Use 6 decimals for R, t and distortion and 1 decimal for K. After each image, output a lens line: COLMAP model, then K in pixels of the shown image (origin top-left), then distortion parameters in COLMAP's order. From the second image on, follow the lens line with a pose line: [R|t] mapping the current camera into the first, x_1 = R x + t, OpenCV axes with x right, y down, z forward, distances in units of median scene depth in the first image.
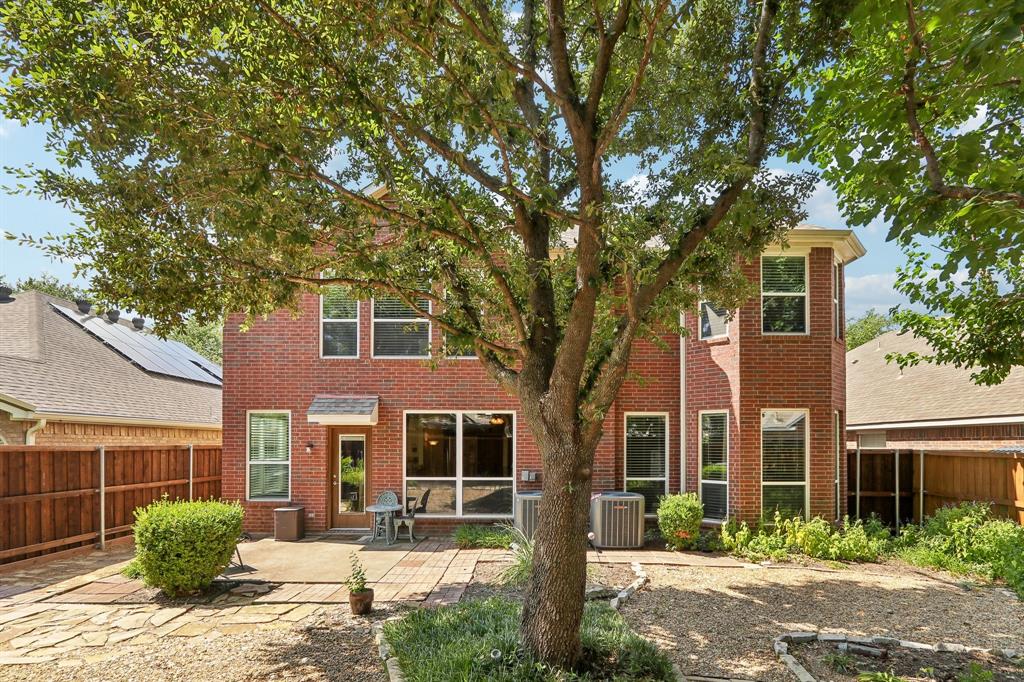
lens RADIAL K [[525.7, 0, 516.9], [0, 525.7, 344.9], [0, 0, 1]] dist [-0.016231, 0.001915]
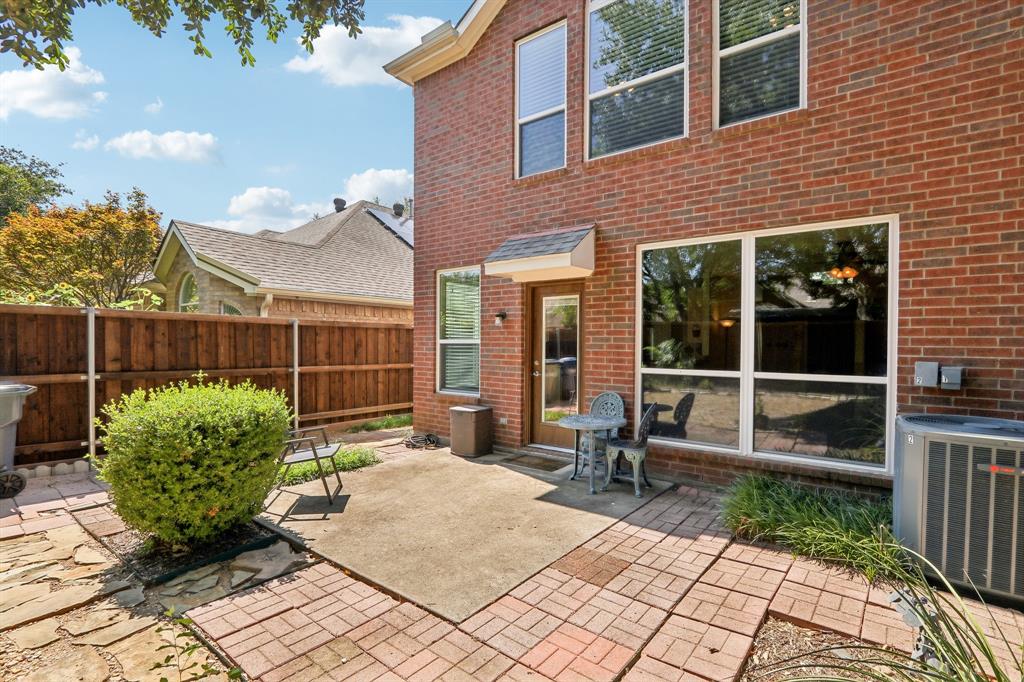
lens RADIAL K [[525.7, 0, 516.9], [0, 525.7, 344.9], [0, 0, 1]] dist [-0.016231, 0.001915]
pose [[0.827045, 0.014522, -0.561949, -0.017359], [0.089261, 0.983590, 0.156789, 0.134714], [0.555004, -0.179832, 0.812177, 0.502600]]
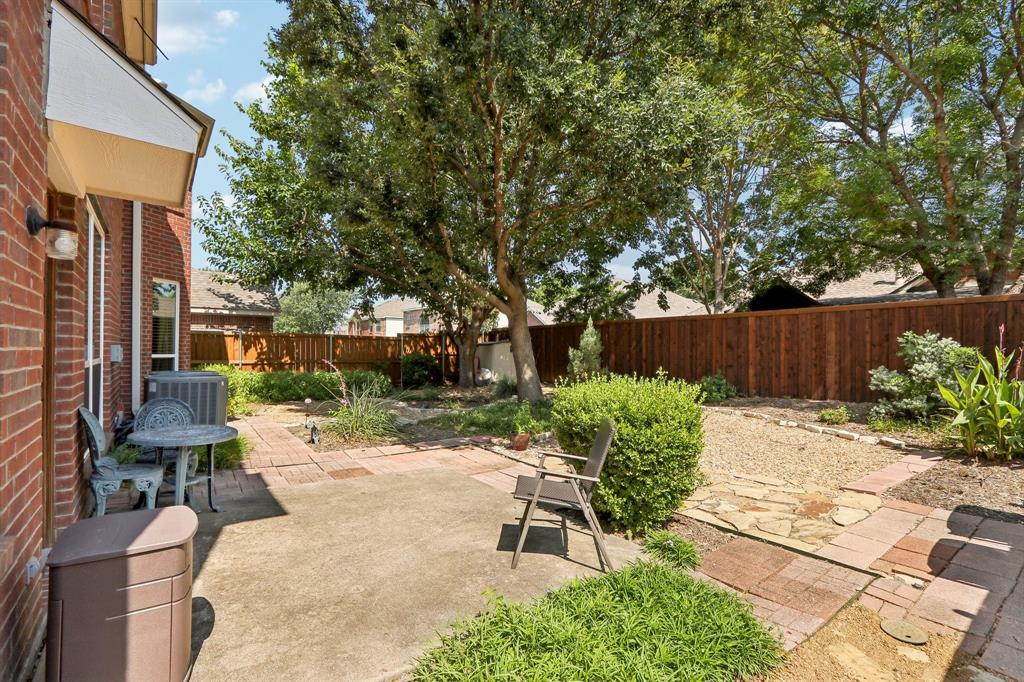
lens RADIAL K [[525.7, 0, 516.9], [0, 525.7, 344.9], [0, 0, 1]] dist [-0.016231, 0.001915]
pose [[-0.671554, 0.005085, 0.740938, -0.652755], [-0.144226, 0.979953, -0.137445, 0.243715], [-0.726783, -0.199164, -0.657358, 1.008189]]
